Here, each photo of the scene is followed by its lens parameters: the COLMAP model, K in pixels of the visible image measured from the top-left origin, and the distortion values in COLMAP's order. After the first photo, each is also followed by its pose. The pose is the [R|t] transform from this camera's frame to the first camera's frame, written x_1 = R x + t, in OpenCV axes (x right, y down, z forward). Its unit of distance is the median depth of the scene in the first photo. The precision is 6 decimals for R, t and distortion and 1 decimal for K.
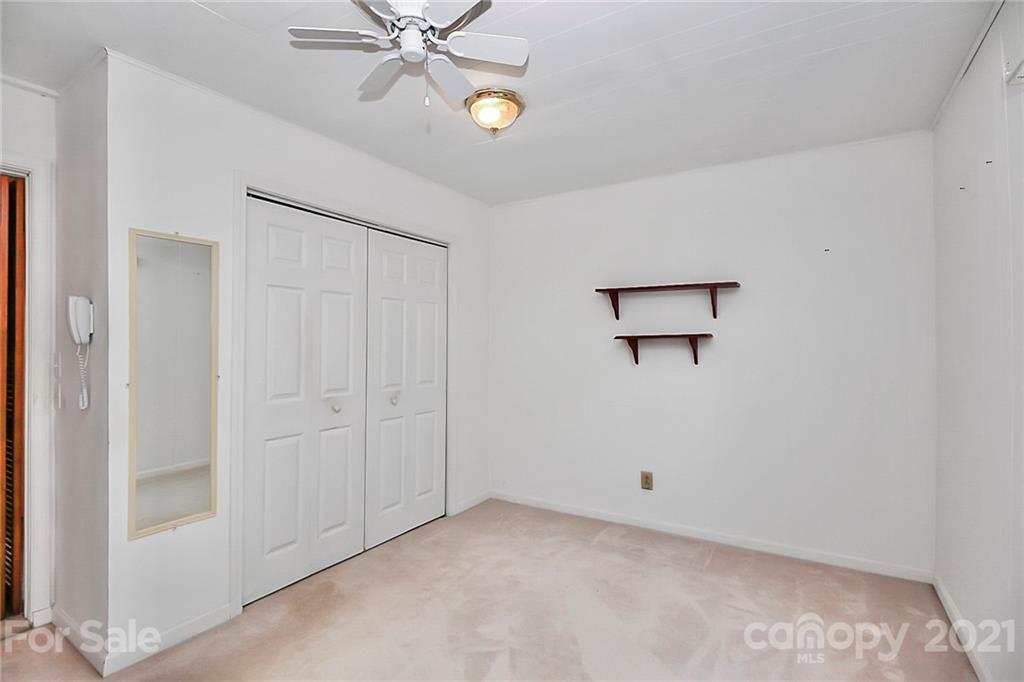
lens RADIAL K [[473.5, 0, 521.6], [0, 473.5, 342.9], [0, 0, 1]] dist [-0.010565, -0.005980]
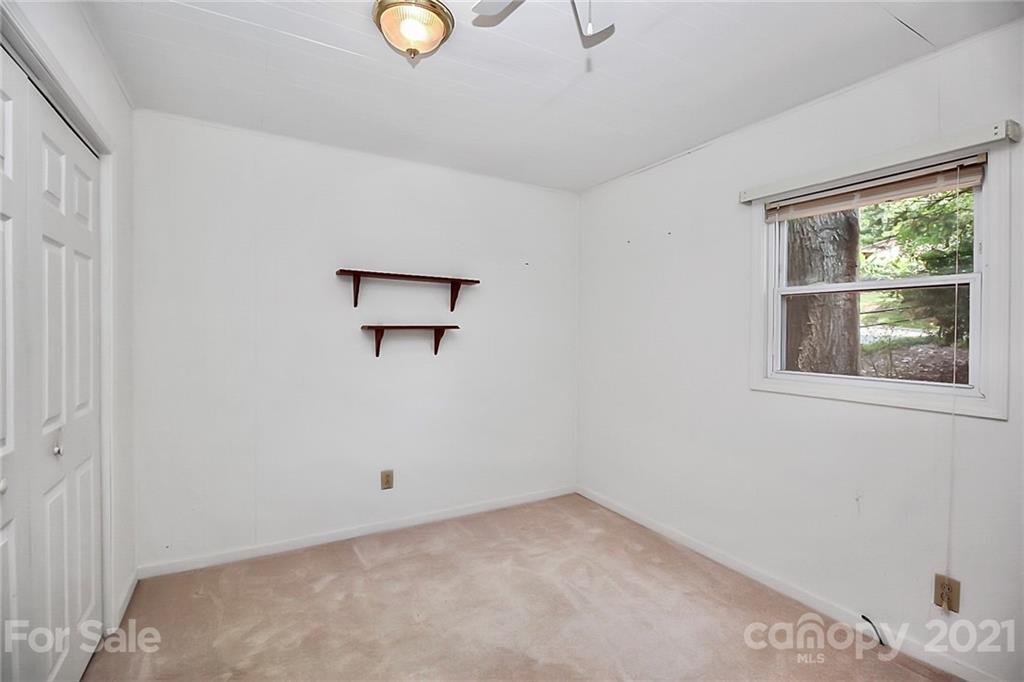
lens RADIAL K [[473.5, 0, 518.5], [0, 473.5, 339.3], [0, 0, 1]] dist [-0.010565, -0.005980]
pose [[0.472855, -0.005831, 0.881121, -0.464544], [-0.018311, 0.999697, 0.016443, -0.008976], [-0.880950, -0.023910, 0.472605, 0.350242]]
